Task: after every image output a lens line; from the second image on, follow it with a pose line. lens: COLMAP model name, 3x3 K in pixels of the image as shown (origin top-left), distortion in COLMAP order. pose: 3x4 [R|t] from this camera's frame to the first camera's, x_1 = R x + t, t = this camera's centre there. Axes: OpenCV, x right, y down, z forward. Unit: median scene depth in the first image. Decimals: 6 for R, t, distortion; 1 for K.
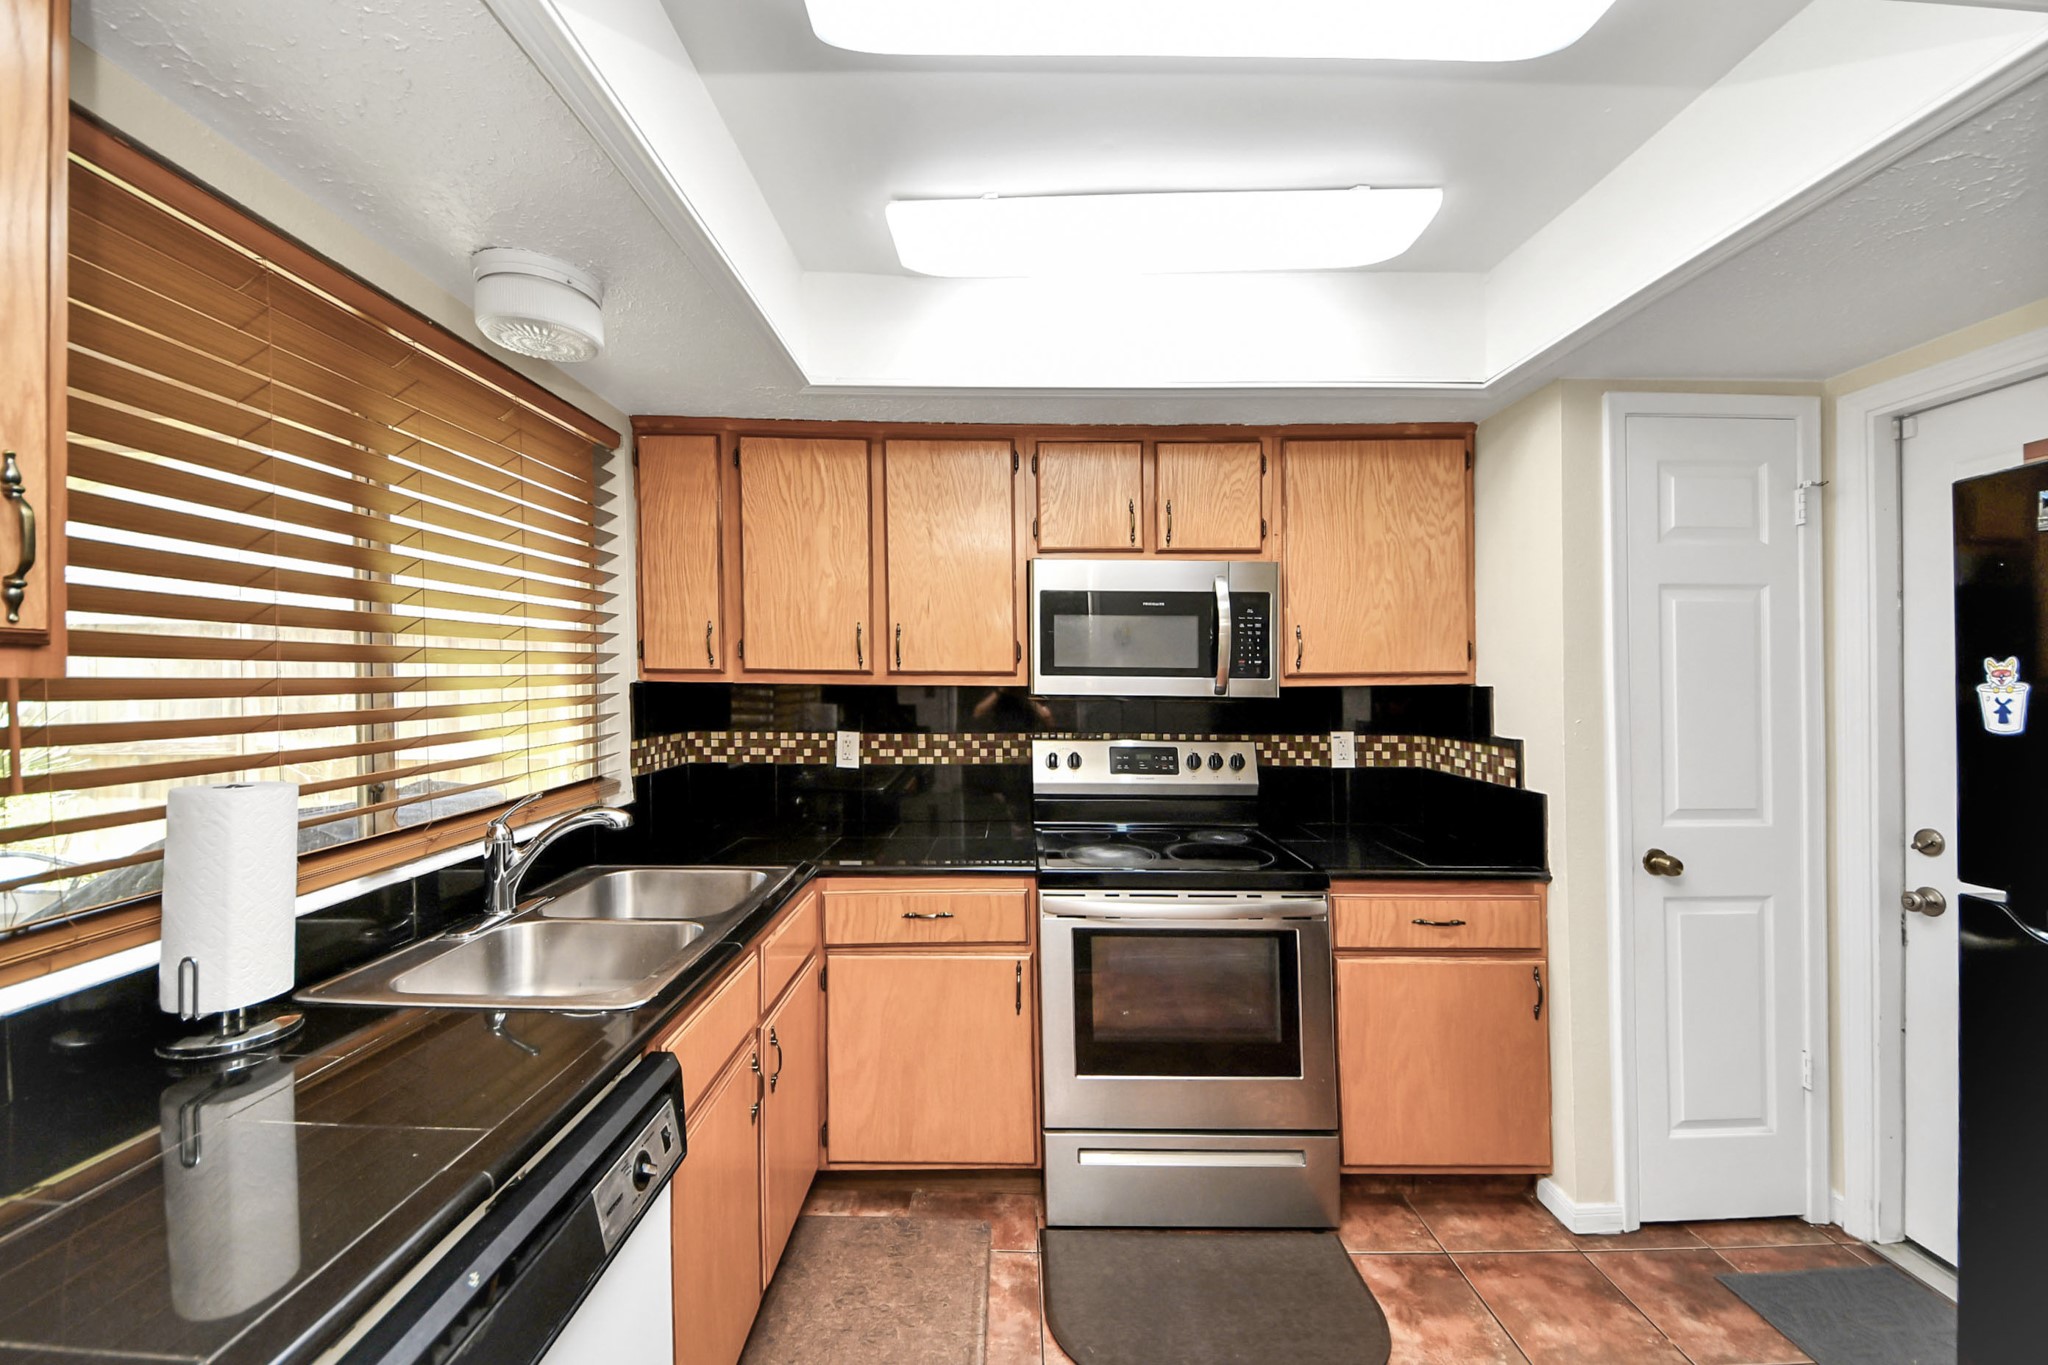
lens RADIAL K [[767.4, 0, 1036.8], [0, 767.4, 675.2], [0, 0, 1]] dist [0.037452, -0.004217]
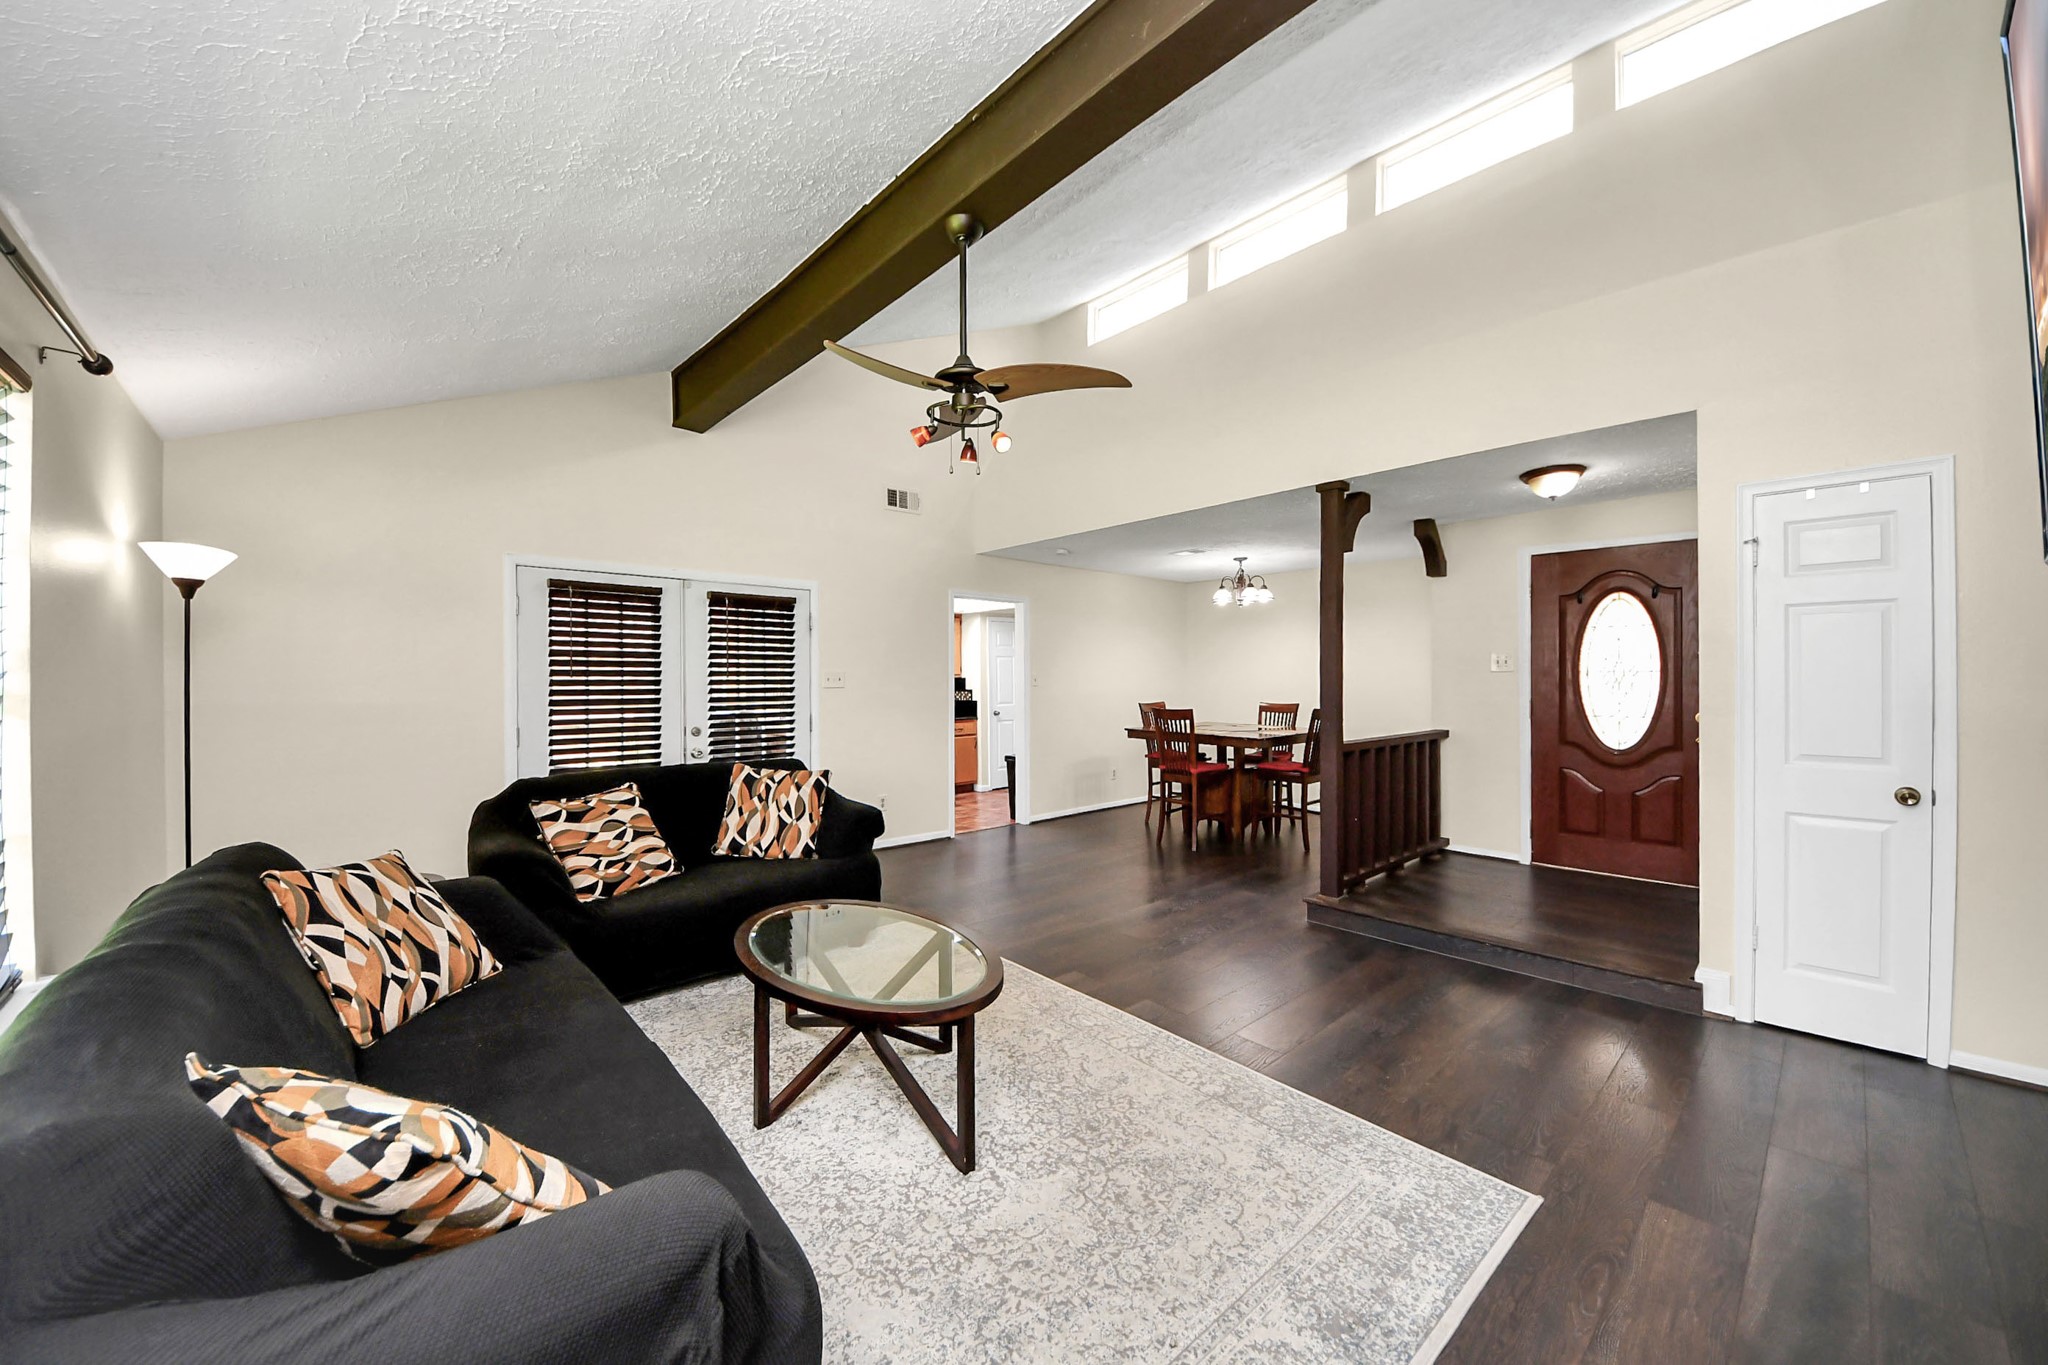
lens RADIAL K [[750.5, 0, 1017.1], [0, 750.5, 664.6], [0, 0, 1]] dist [-0.000451, -0.007405]
pose [[0.762330, 0.007433, 0.647146, -1.654710], [-0.000824, 0.999944, -0.010515, -0.011839], [-0.647188, 0.007482, 0.762294, -2.058975]]
